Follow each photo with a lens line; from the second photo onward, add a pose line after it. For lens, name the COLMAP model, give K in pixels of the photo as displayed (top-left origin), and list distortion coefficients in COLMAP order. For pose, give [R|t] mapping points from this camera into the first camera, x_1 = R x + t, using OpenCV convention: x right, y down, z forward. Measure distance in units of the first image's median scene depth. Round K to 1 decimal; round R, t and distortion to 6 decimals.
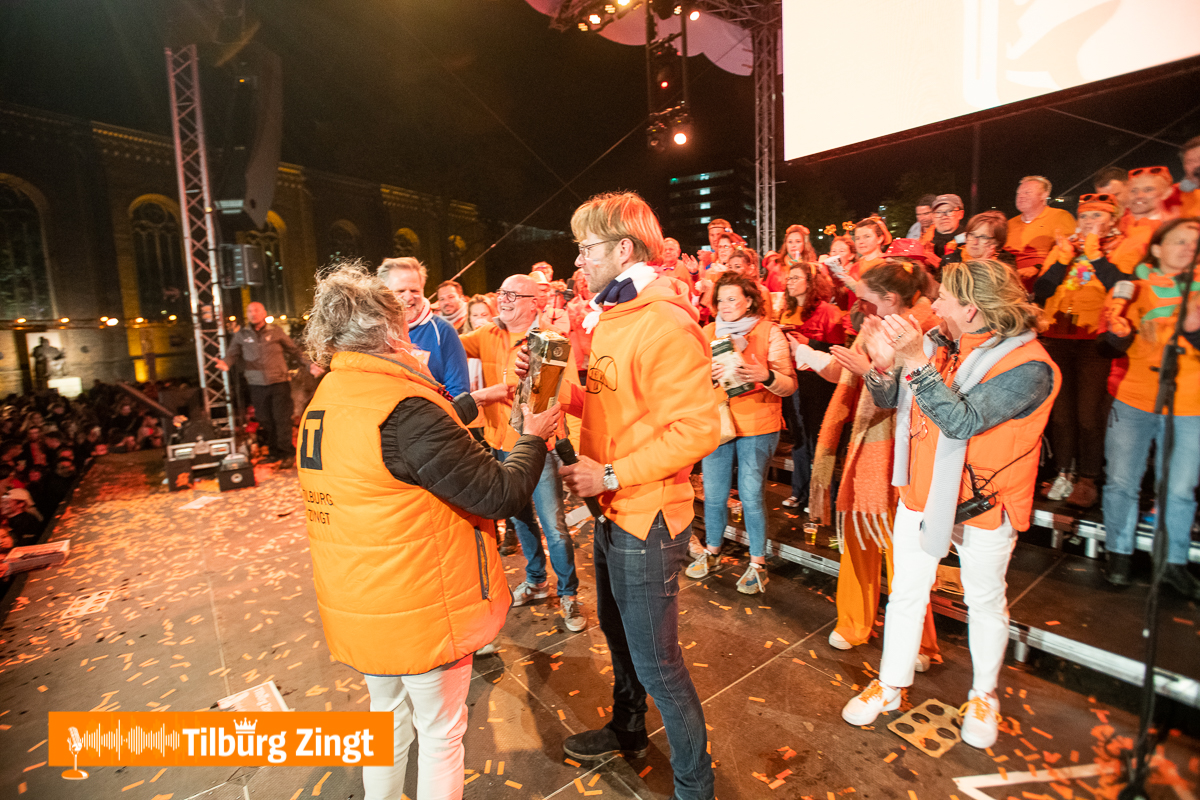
lens RADIAL K [[594.4, 0, 600.0], [0, 594.4, 400.0], [0, 0, 1]] dist [-0.046828, 0.013674]
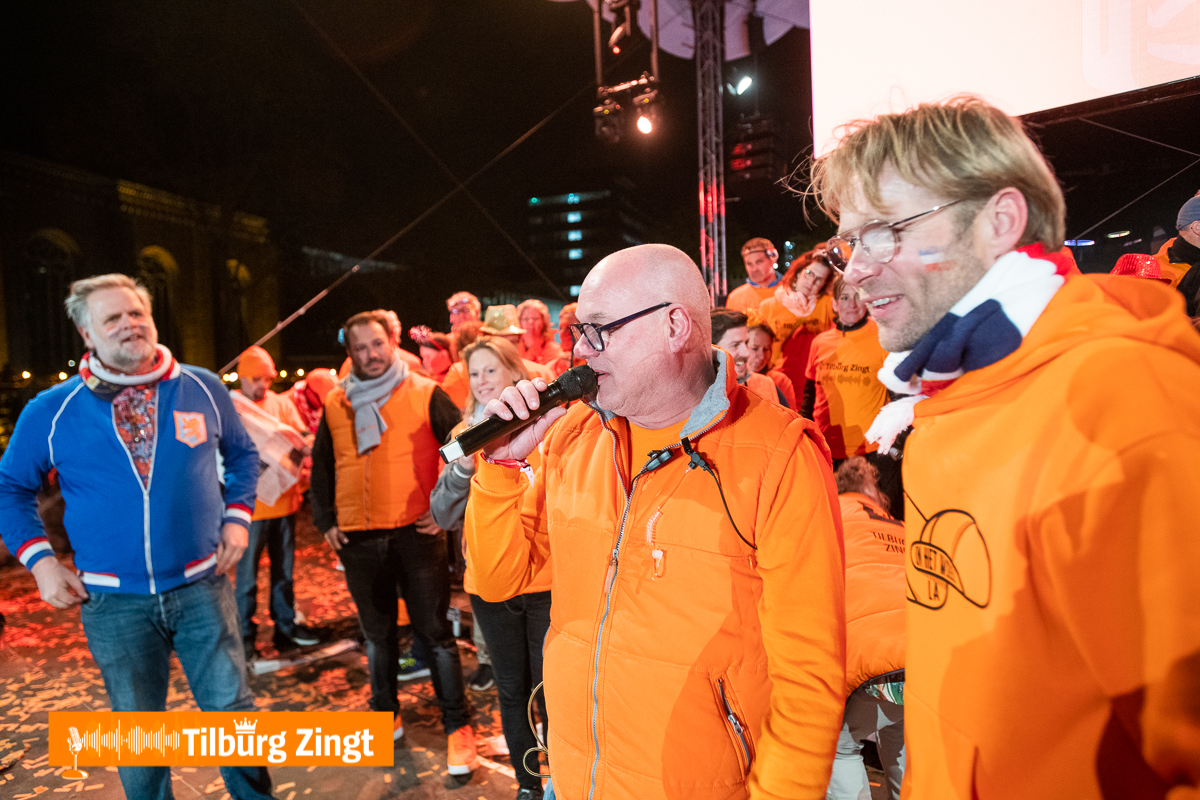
lens RADIAL K [[792.1, 0, 600.0], [0, 792.1, 400.0], [0, 0, 1]] dist [-0.005485, 0.005470]
pose [[0.977824, -0.004288, 0.209385, -0.072805], [0.027336, 0.993850, -0.107306, -0.012219], [-0.207637, 0.110651, 0.971928, 0.083719]]
